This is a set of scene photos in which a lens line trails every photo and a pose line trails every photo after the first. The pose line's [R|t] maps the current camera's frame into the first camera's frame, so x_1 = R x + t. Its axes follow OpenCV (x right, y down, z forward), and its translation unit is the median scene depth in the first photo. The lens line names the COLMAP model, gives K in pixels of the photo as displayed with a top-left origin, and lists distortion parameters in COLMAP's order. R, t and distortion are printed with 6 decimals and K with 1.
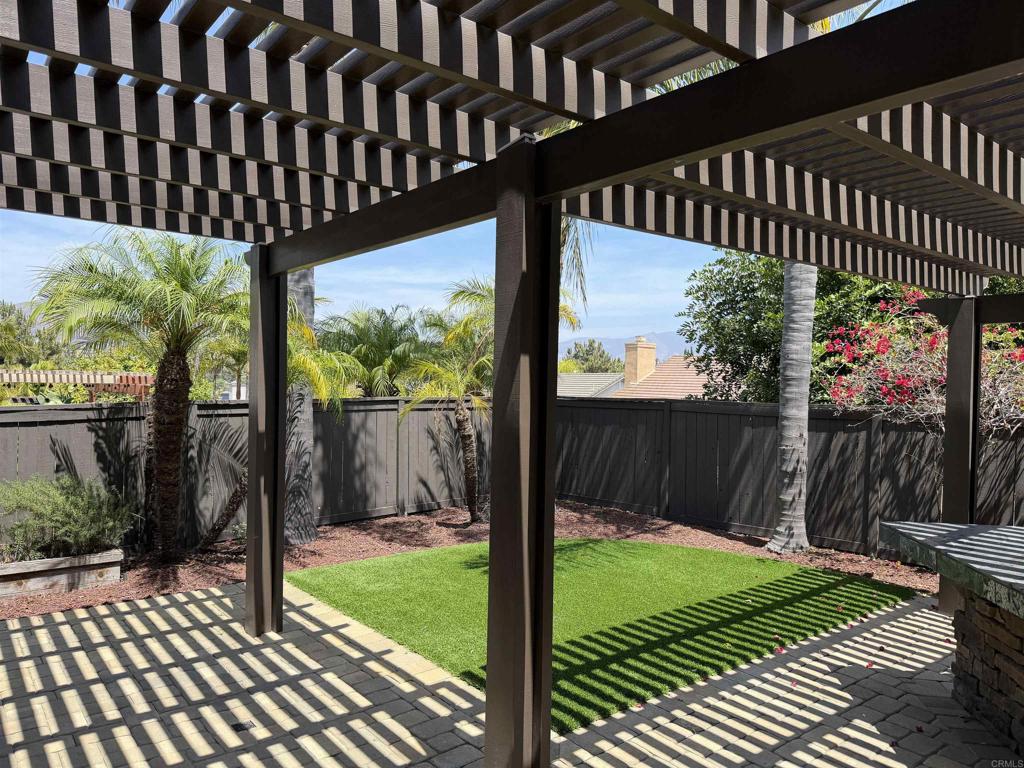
lens RADIAL K [[722.5, 0, 509.9], [0, 722.5, 392.2], [0, 0, 1]] dist [0.035615, -0.037838]
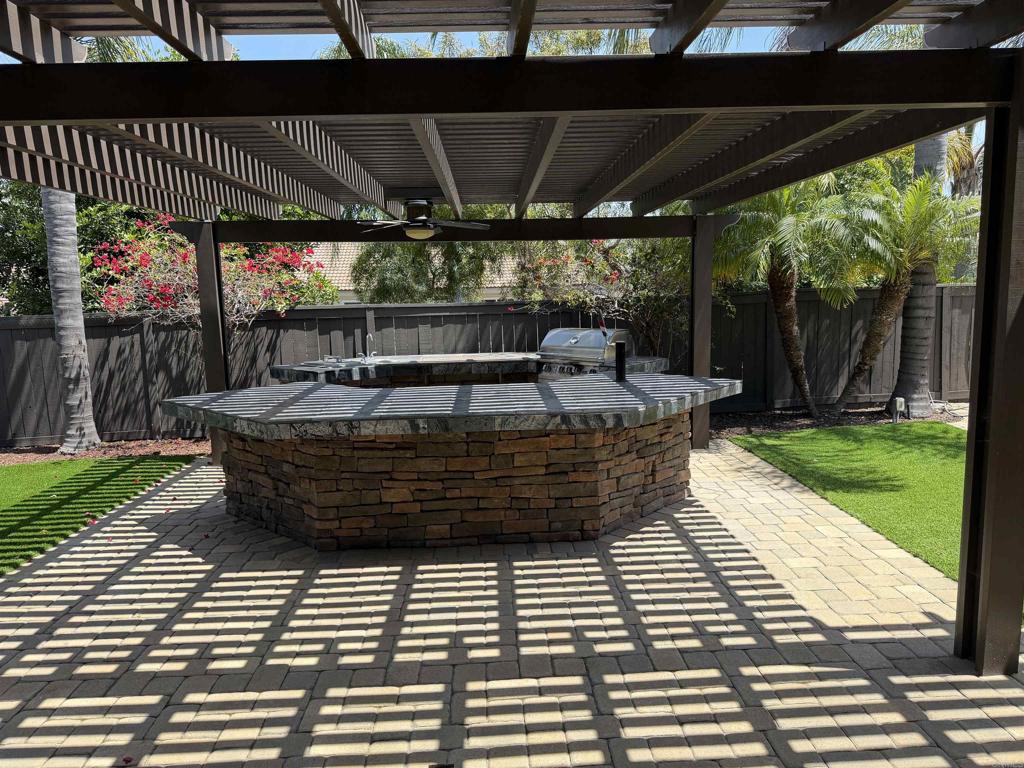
lens RADIAL K [[722.2, 0, 510.7], [0, 722.2, 387.4], [0, 0, 1]] dist [0.037851, -0.035689]
pose [[0.591050, -0.148674, 0.792815, -0.099806], [0.049572, 0.987705, 0.148265, -0.004553], [-0.805110, -0.048330, 0.591153, -0.178748]]
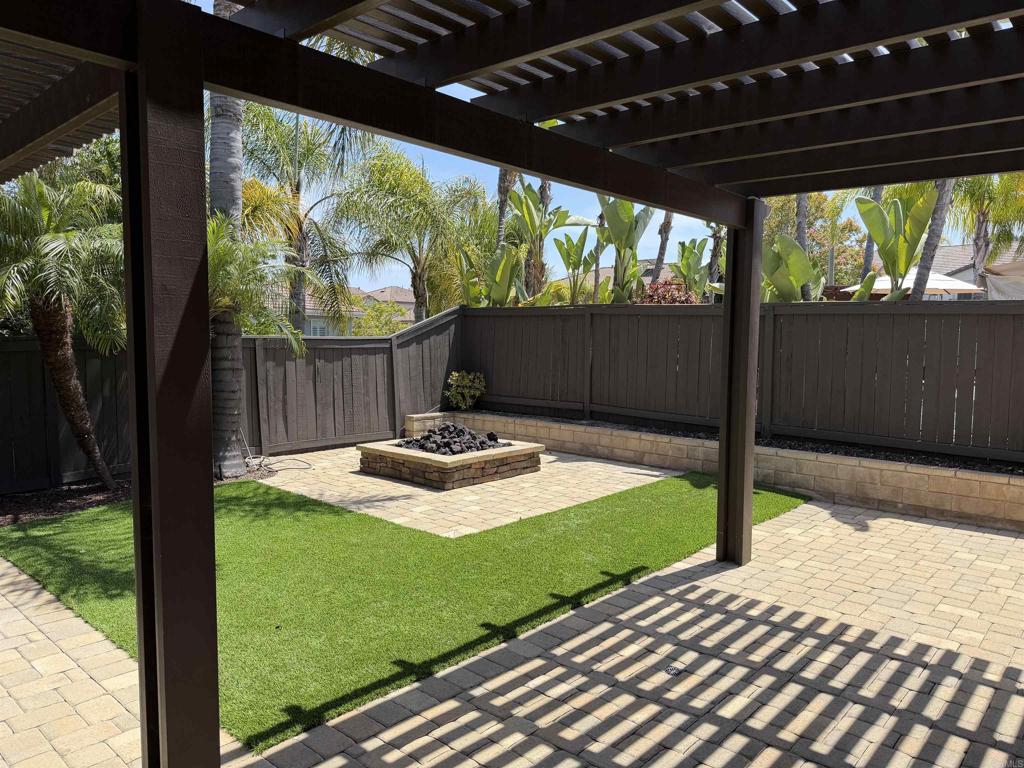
lens RADIAL K [[710.2, 0, 534.7], [0, 710.2, 385.6], [0, 0, 1]] dist [0.035878, -0.002847]
pose [[-0.177434, -0.096264, 0.979413, 0.117964], [-0.002690, 0.995248, 0.097333, 0.010304], [-0.984129, 0.014636, -0.176849, -0.282526]]
